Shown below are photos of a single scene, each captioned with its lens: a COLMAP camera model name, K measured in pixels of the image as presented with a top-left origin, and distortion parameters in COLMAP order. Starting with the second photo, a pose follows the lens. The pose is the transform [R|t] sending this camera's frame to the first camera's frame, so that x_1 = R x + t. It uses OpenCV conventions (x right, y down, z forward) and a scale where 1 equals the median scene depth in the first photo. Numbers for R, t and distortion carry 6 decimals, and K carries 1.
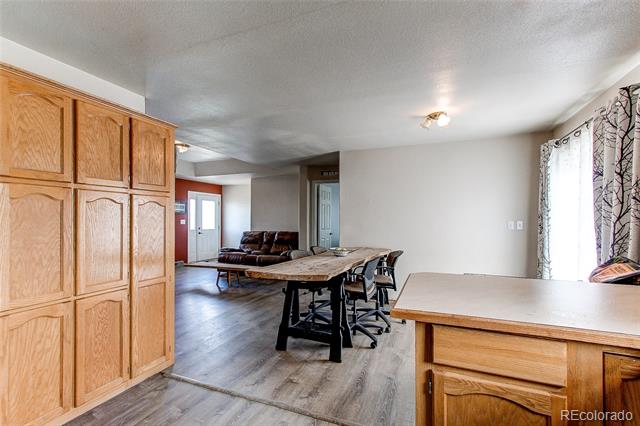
lens RADIAL K [[295.5, 0, 313.3], [0, 295.5, 219.6], [0, 0, 1]] dist [0.004601, 0.000642]
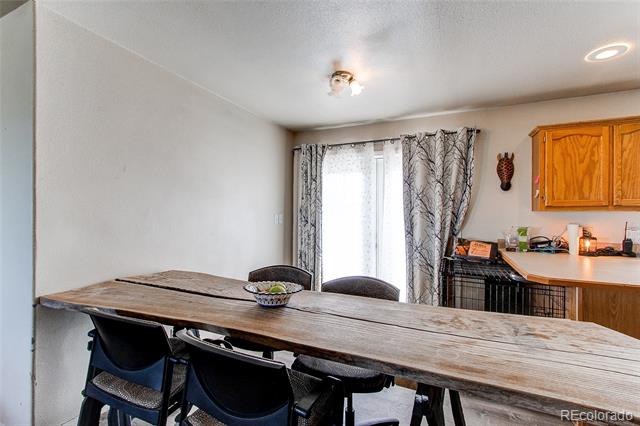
lens RADIAL K [[296.9, 0, 315.0], [0, 296.9, 212.3], [0, 0, 1]] dist [0.002607, 0.000825]
pose [[0.020555, -0.000128, 0.999789, -0.342031], [-0.003323, 0.999994, 0.000197, -0.004039], [-0.999783, -0.003327, 0.020555, 1.048220]]
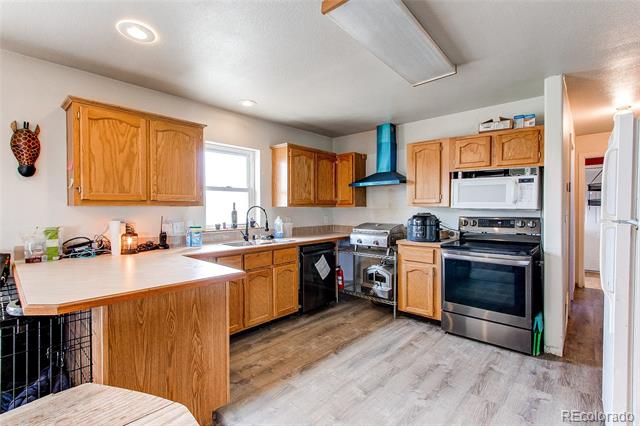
lens RADIAL K [[296.9, 0, 315.0], [0, 296.9, 212.3], [0, 0, 1]] dist [0.002607, 0.000825]
pose [[-0.942991, -0.002276, 0.332811, -0.208672], [0.002263, 0.999910, 0.013250, -0.002278], [-0.332811, 0.013248, -0.942900, 0.871313]]
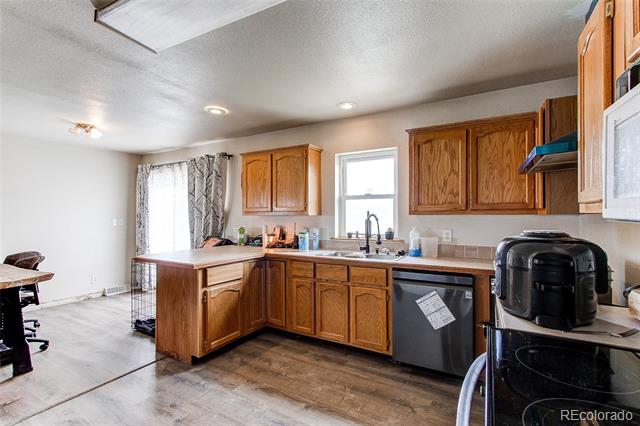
lens RADIAL K [[301.7, 0, 317.2], [0, 301.7, 216.4], [0, 0, 1]] dist [0.002125, 0.000284]
pose [[0.119183, -0.000500, 0.992872, -0.623584], [0.001878, 0.999998, 0.000279, -0.005700], [-0.992871, 0.001832, 0.119184, -0.016177]]
